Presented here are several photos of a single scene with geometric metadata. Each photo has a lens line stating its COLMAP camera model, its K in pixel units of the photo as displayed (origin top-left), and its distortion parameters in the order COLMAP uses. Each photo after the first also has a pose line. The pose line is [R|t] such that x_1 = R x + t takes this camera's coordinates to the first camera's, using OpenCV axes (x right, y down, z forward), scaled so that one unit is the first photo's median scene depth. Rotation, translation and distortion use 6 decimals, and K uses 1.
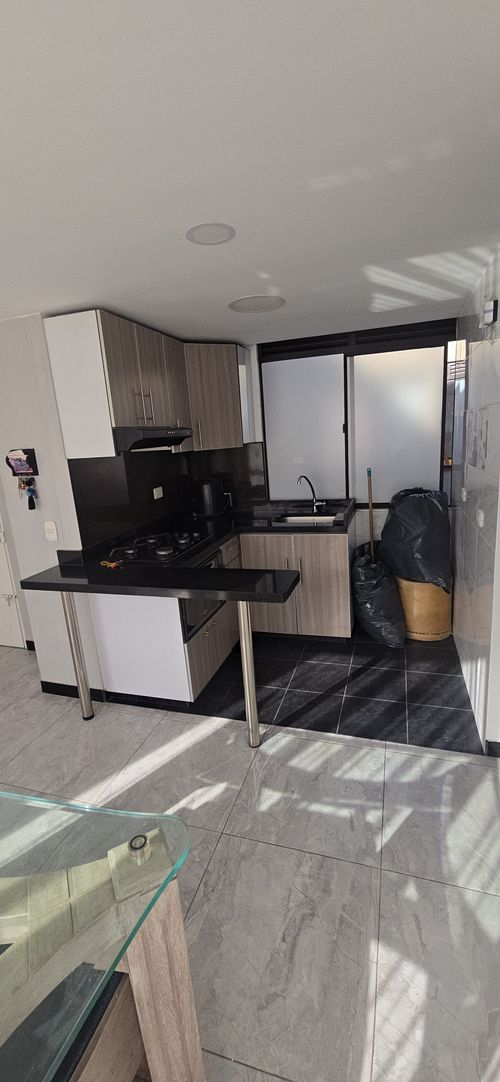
lens RADIAL K [[437.5, 0, 254.1], [0, 437.5, 541.2], [0, 0, 1]] dist [0.001400, -0.003882]
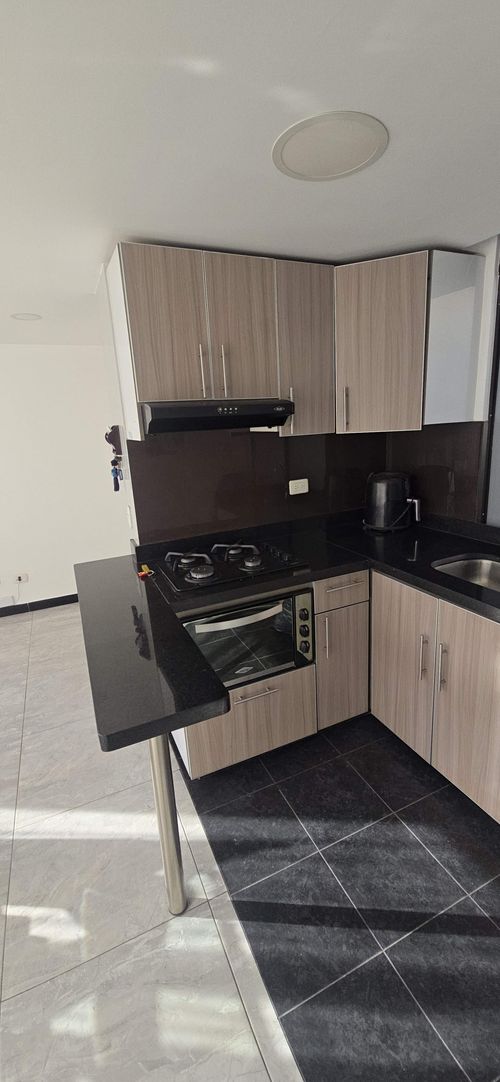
lens RADIAL K [[437.5, 0, 254.6], [0, 437.5, 539.1], [0, 0, 1]] dist [0.001400, -0.003882]
pose [[0.672938, 0.225014, -0.704645, 0.402868], [-0.169016, 0.974182, 0.149674, -0.176576], [0.720131, 0.018375, 0.693595, 0.616276]]
